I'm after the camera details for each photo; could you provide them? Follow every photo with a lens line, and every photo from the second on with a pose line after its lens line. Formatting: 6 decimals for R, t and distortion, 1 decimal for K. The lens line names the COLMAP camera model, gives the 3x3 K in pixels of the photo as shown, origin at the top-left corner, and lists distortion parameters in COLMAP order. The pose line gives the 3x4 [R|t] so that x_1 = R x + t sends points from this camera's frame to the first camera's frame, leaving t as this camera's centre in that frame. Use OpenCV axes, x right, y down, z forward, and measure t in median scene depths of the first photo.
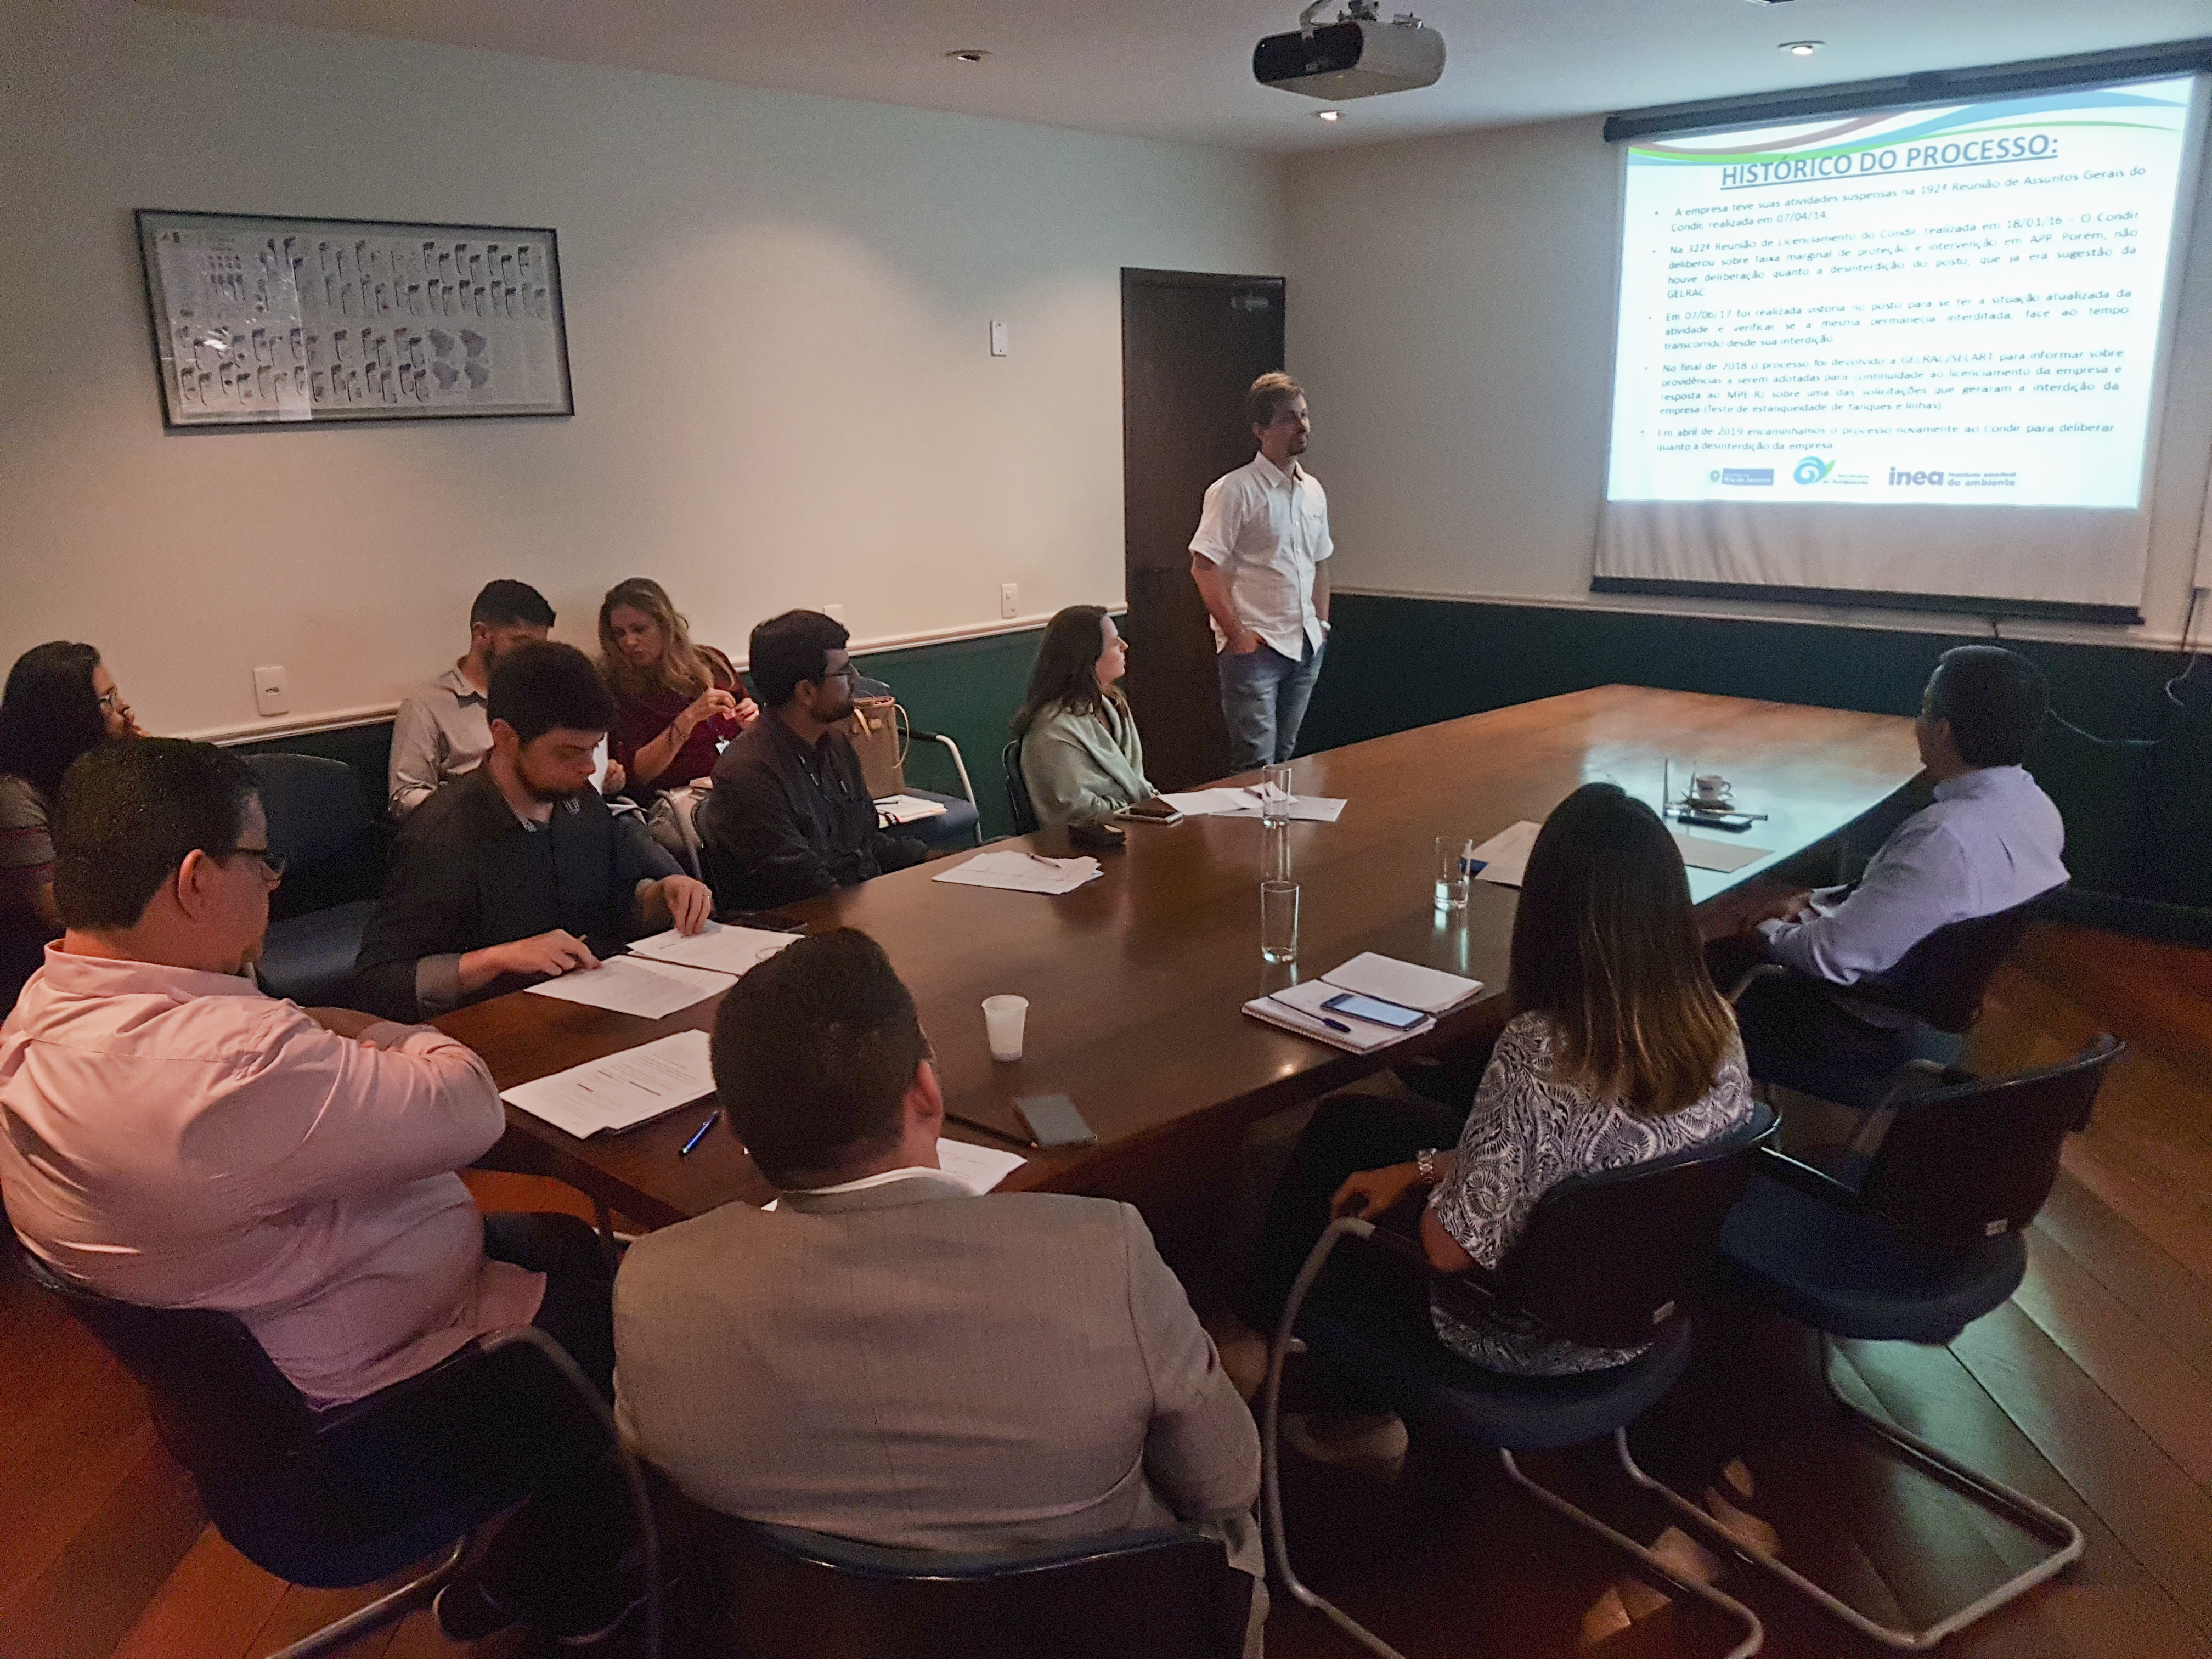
lens RADIAL K [[1643.1, 0, 1106.0], [0, 1643.1, 829.5], [0, 0, 1]] dist [0.006898, -0.091282]
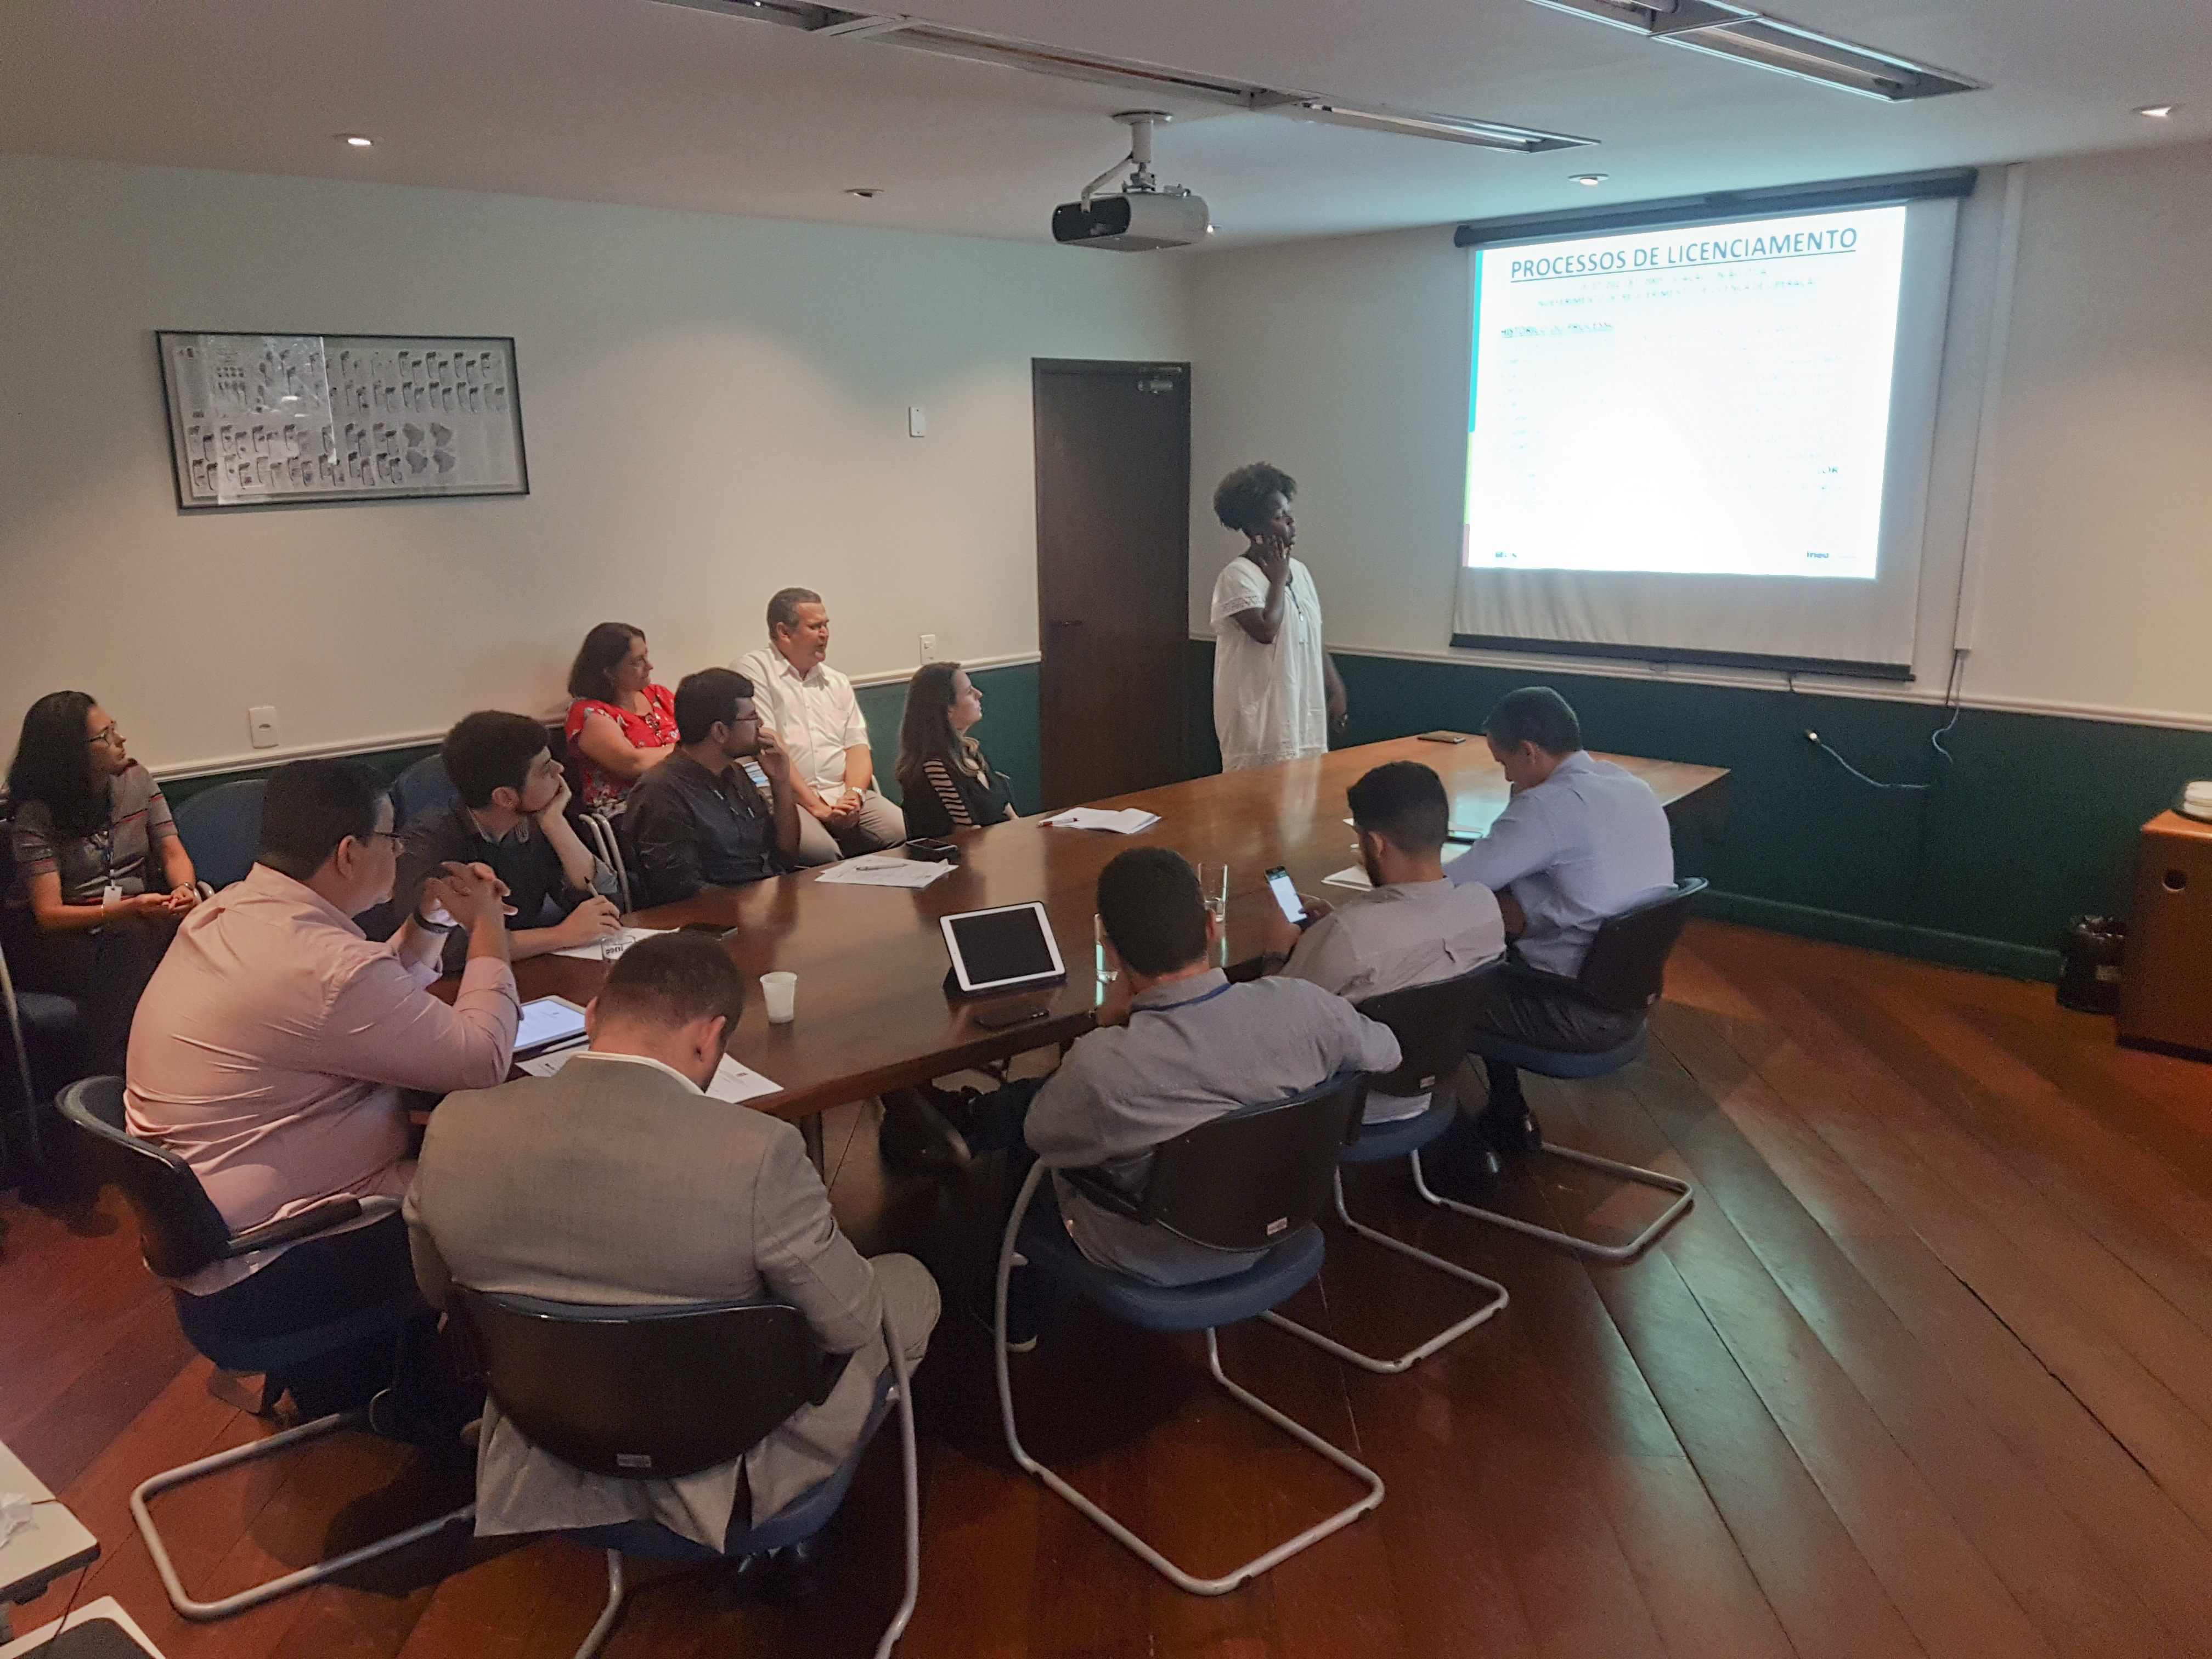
lens RADIAL K [[1633.0, 0, 1106.0], [0, 1633.0, 829.5], [0, 0, 1]] dist [0.011200, -0.109109]
pose [[0.999679, 0.011025, -0.022822, 0.122363], [-0.011497, 0.999721, -0.020644, 0.006857], [0.022588, 0.020900, 0.999526, -0.157339]]
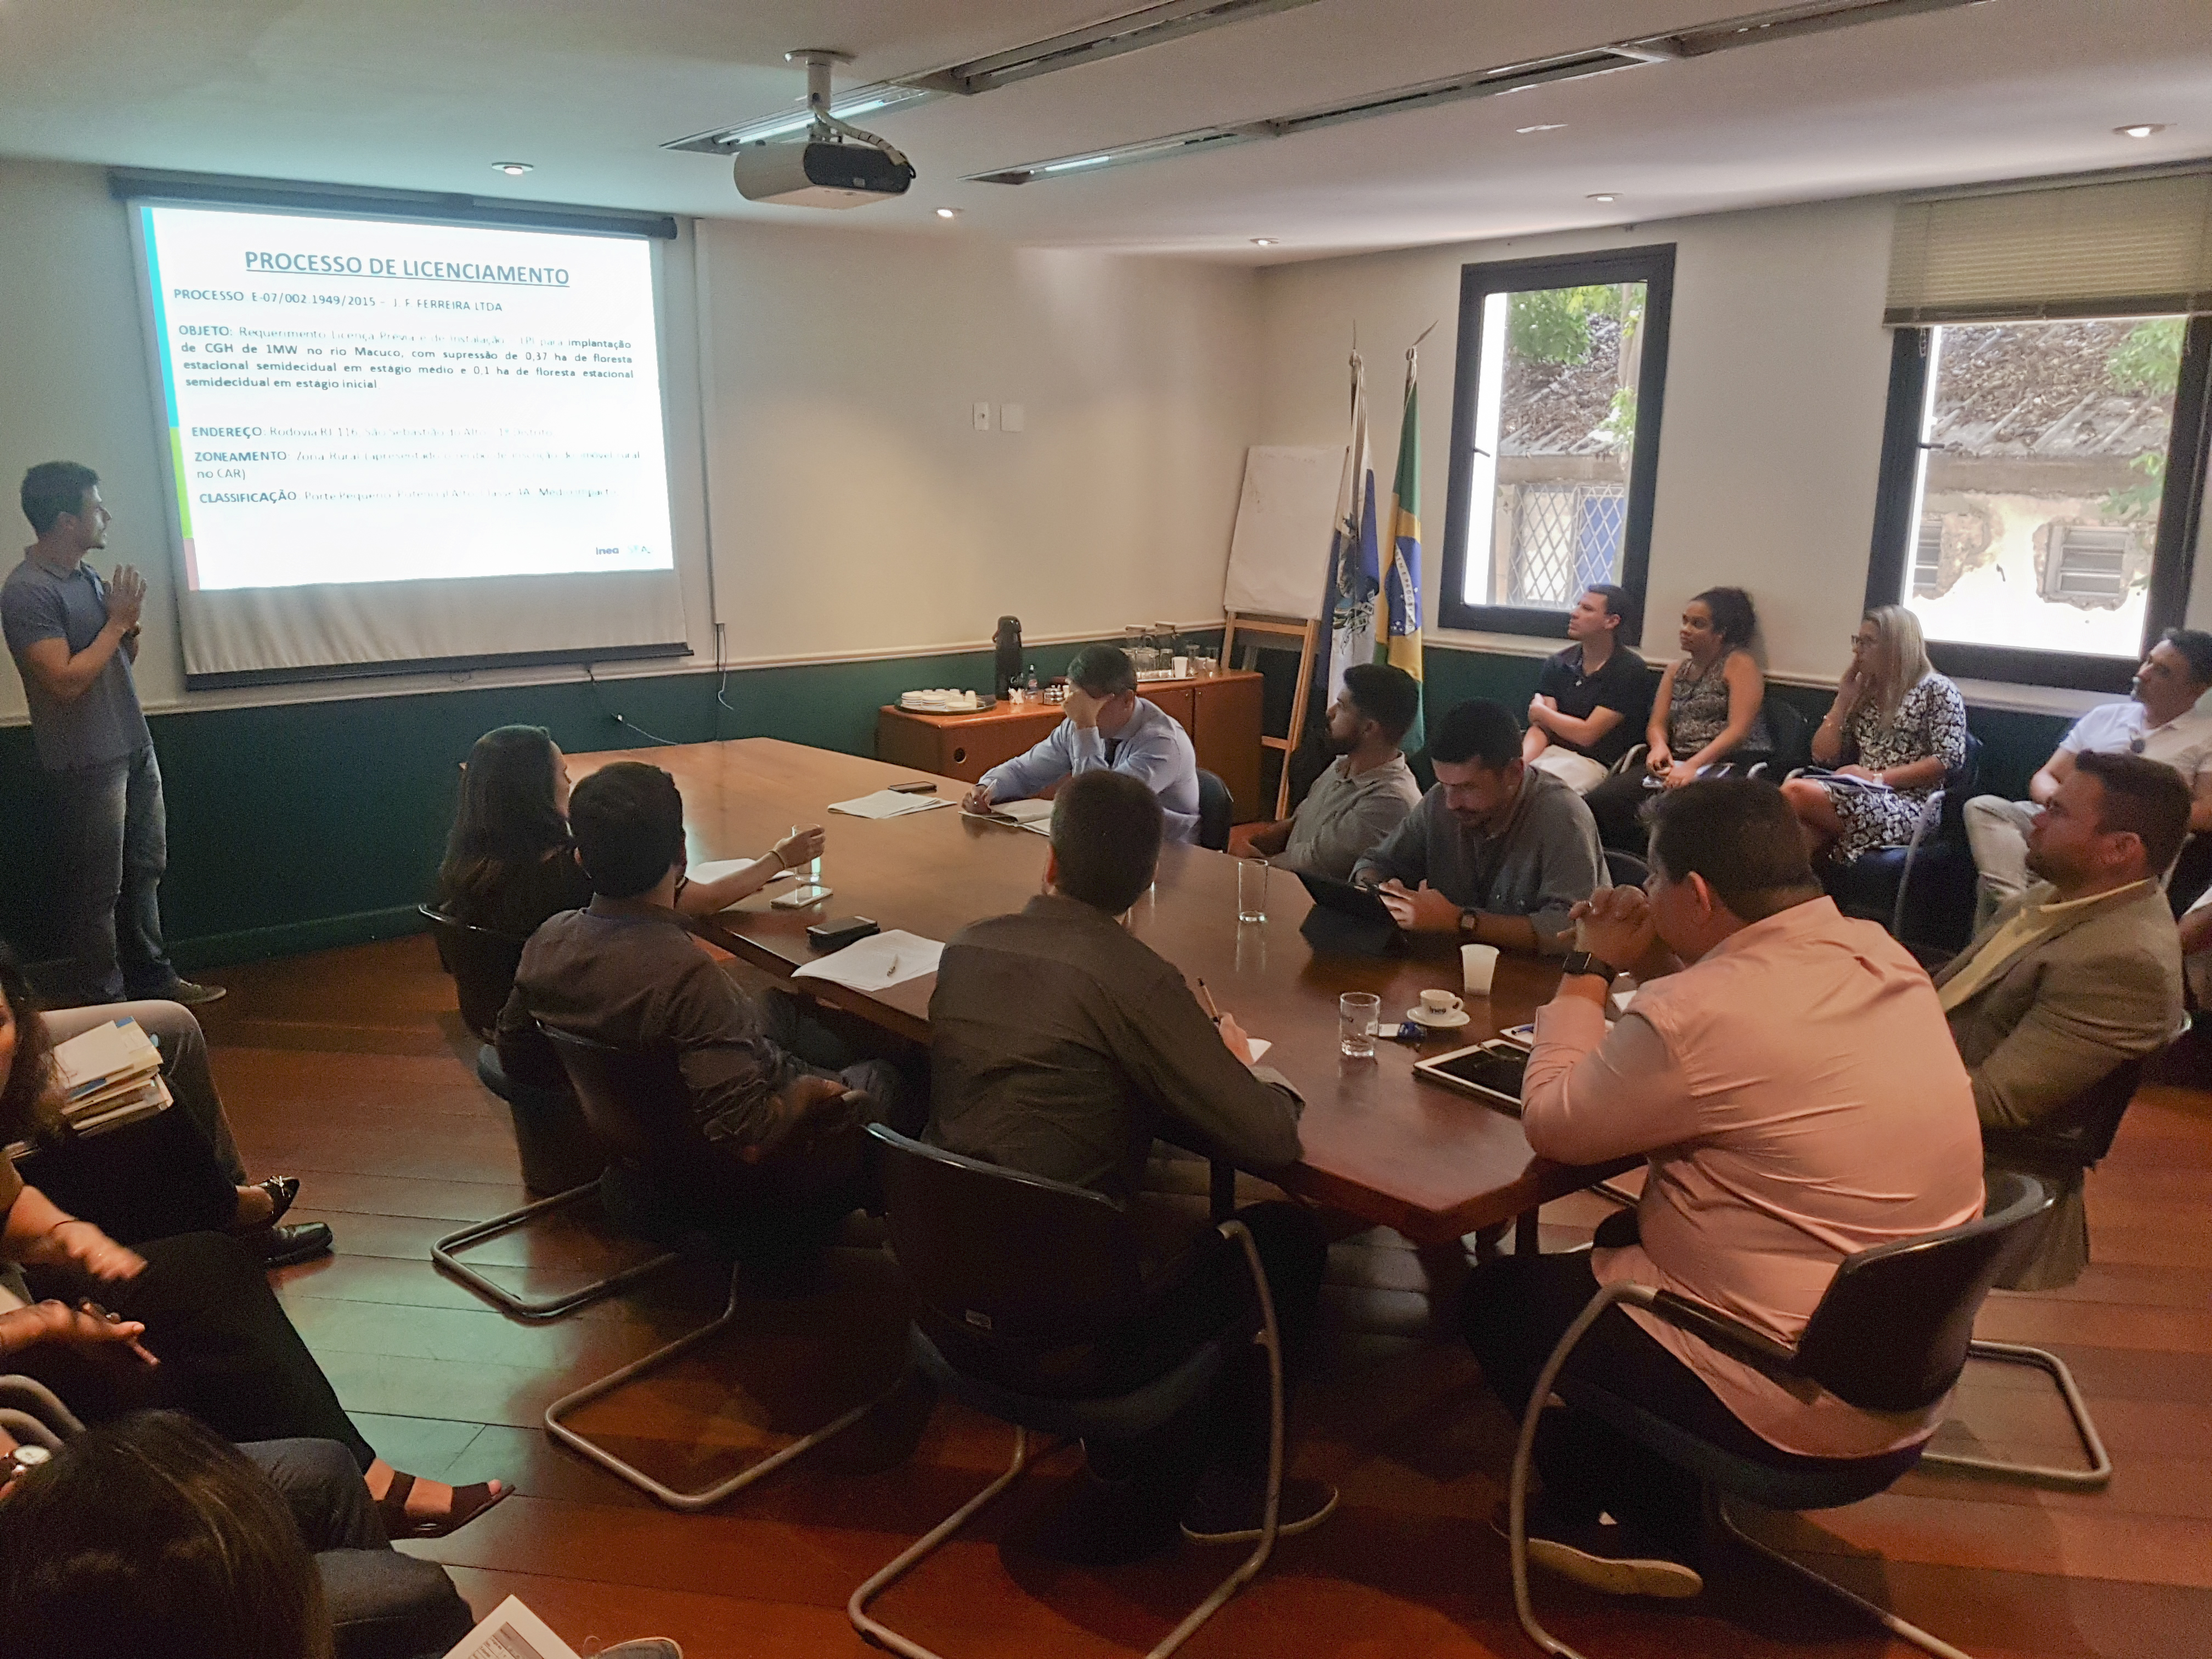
lens RADIAL K [[1643.1, 0, 1106.0], [0, 1643.1, 829.5], [0, 0, 1]] dist [0.006898, -0.091282]
pose [[0.203184, -0.191485, 0.960234, -0.669860], [0.227508, 0.963083, 0.143913, -0.120645], [-0.952343, 0.189220, 0.239247, 0.449608]]
